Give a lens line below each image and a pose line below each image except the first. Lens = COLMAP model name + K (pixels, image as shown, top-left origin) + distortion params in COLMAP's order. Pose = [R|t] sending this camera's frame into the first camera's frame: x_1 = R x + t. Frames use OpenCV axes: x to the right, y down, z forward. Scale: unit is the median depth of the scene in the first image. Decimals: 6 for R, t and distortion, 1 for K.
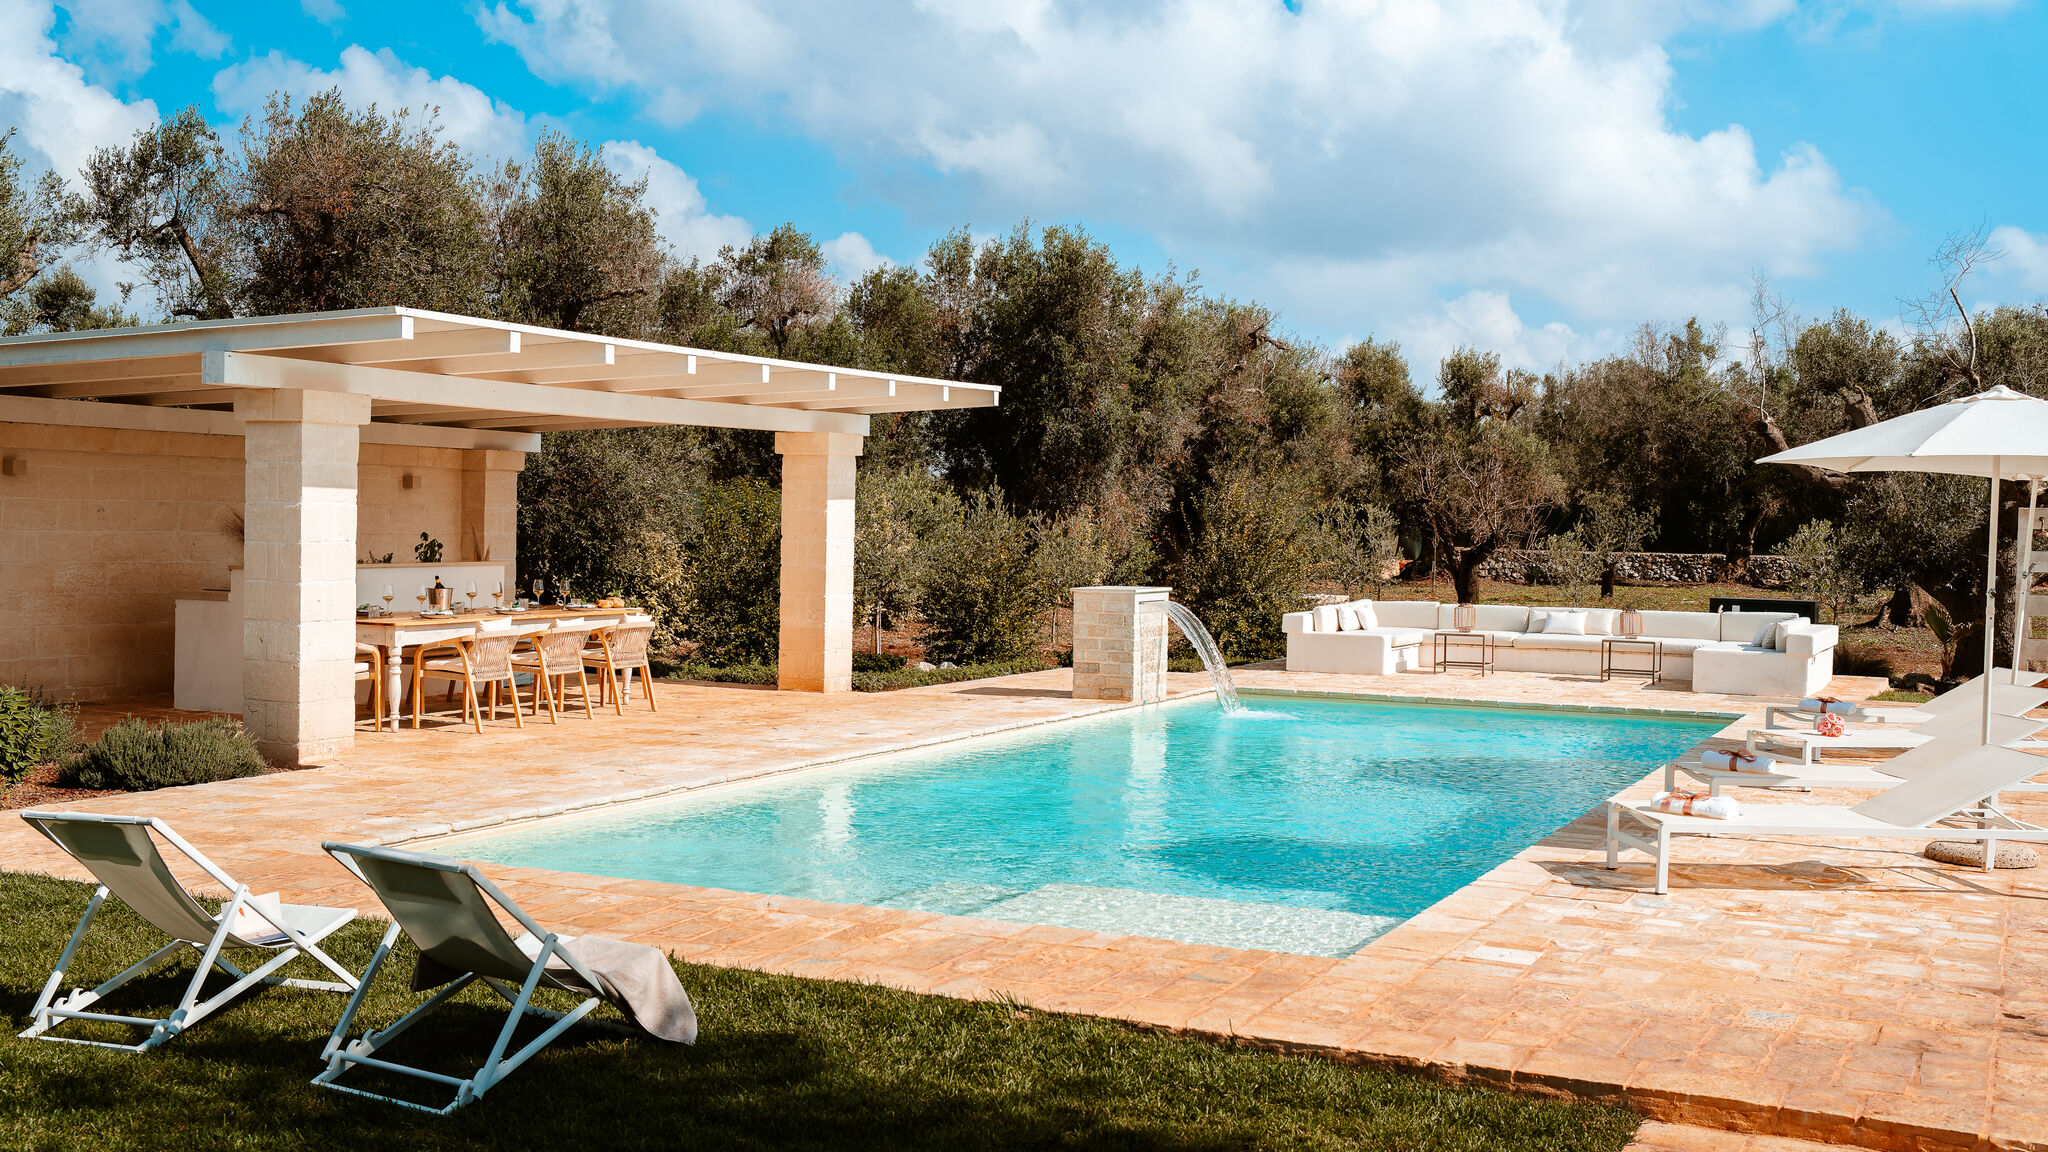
lens RADIAL K [[2086.8, 0, 1025.3], [0, 2086.8, 572.9], [0, 0, 1]] dist [0.000648, 0.000000]
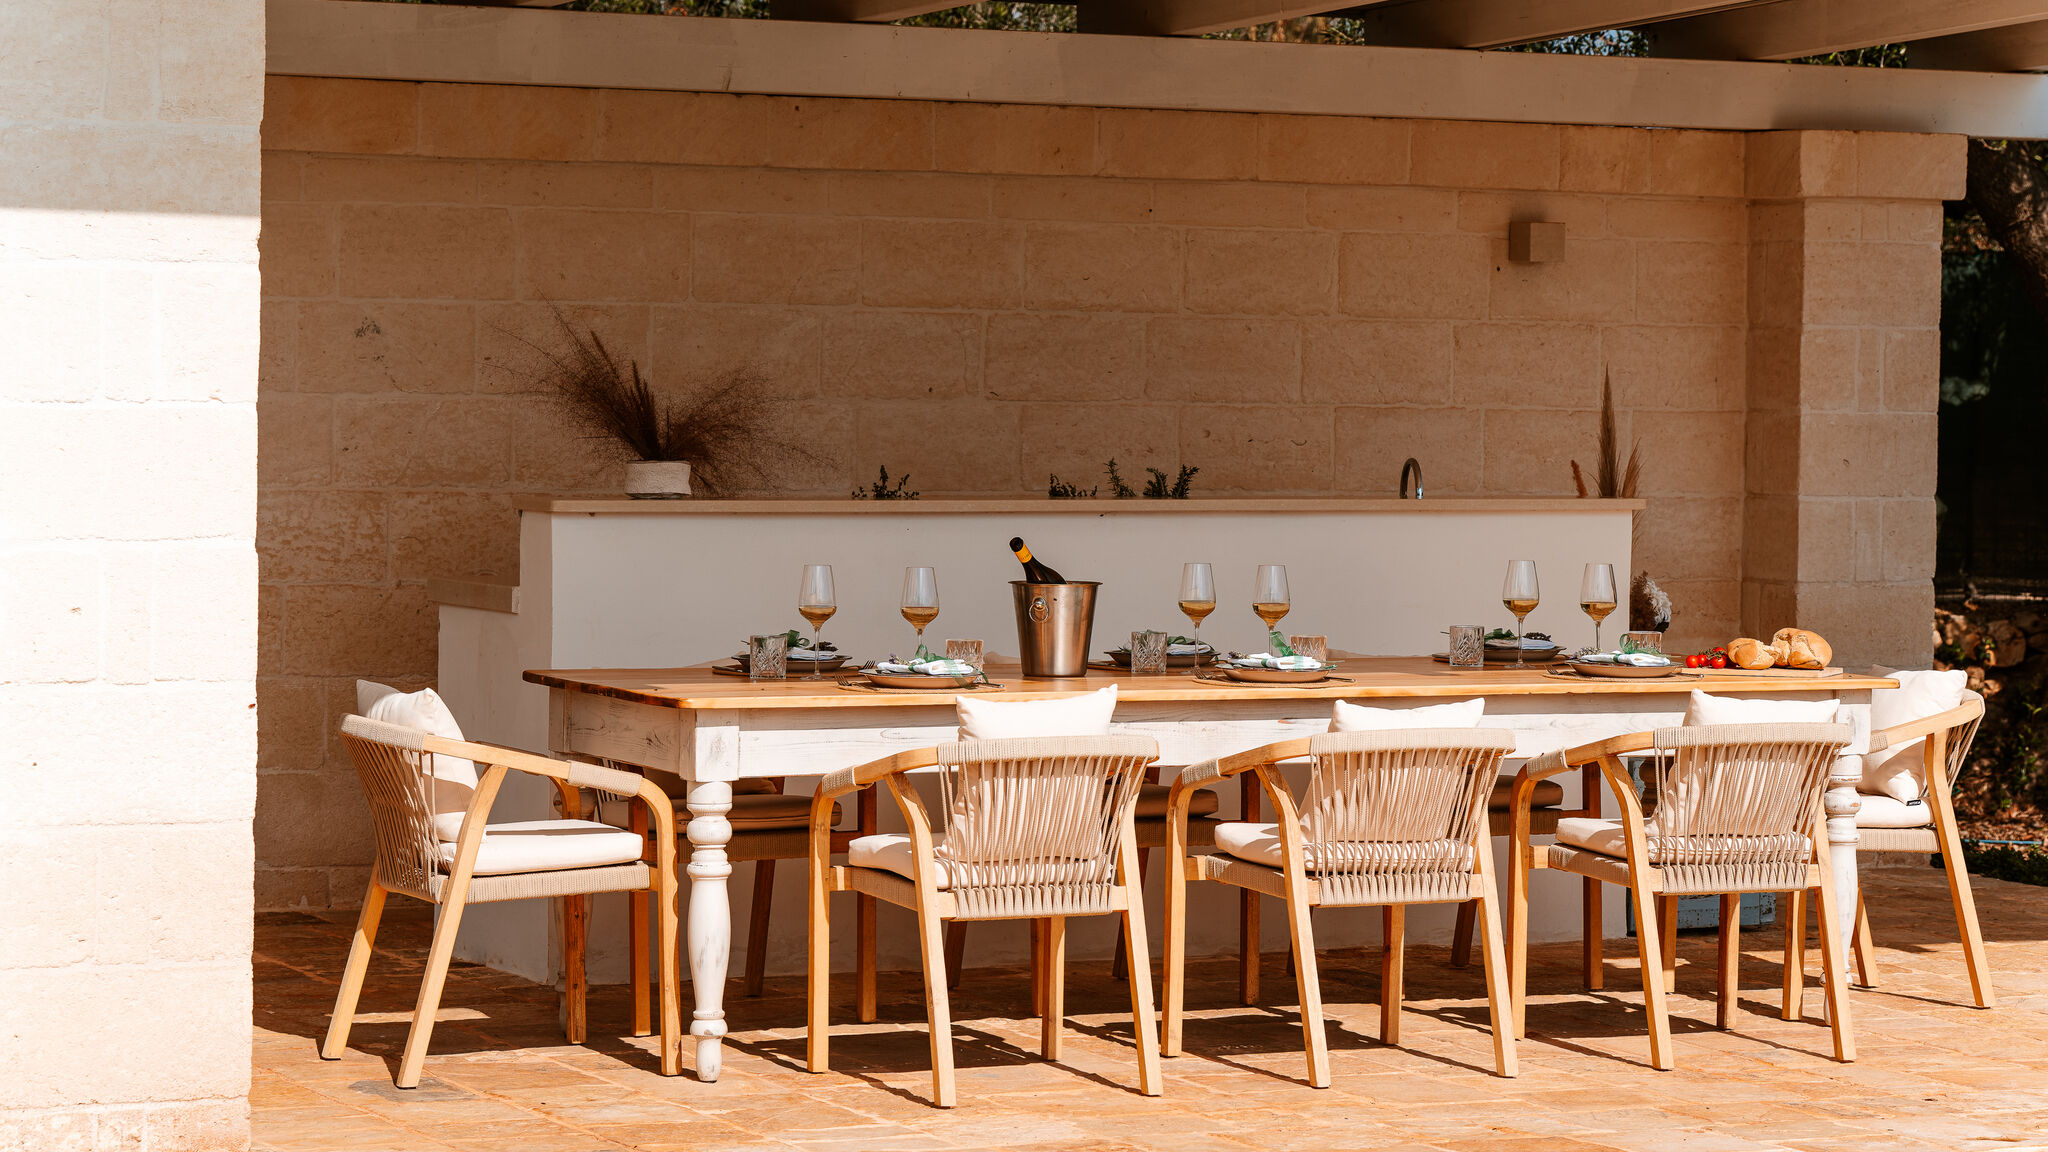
lens RADIAL K [[5403.7, 0, 1024.0], [0, 5403.7, 574.5], [0, 0, 1]] dist [-0.066096, 0.000000]
pose [[0.770919, 0.015167, -0.636753, 0.177965], [-0.014838, 0.999873, 0.005851, 0.001879], [0.636761, 0.004938, 0.771046, 0.405450]]
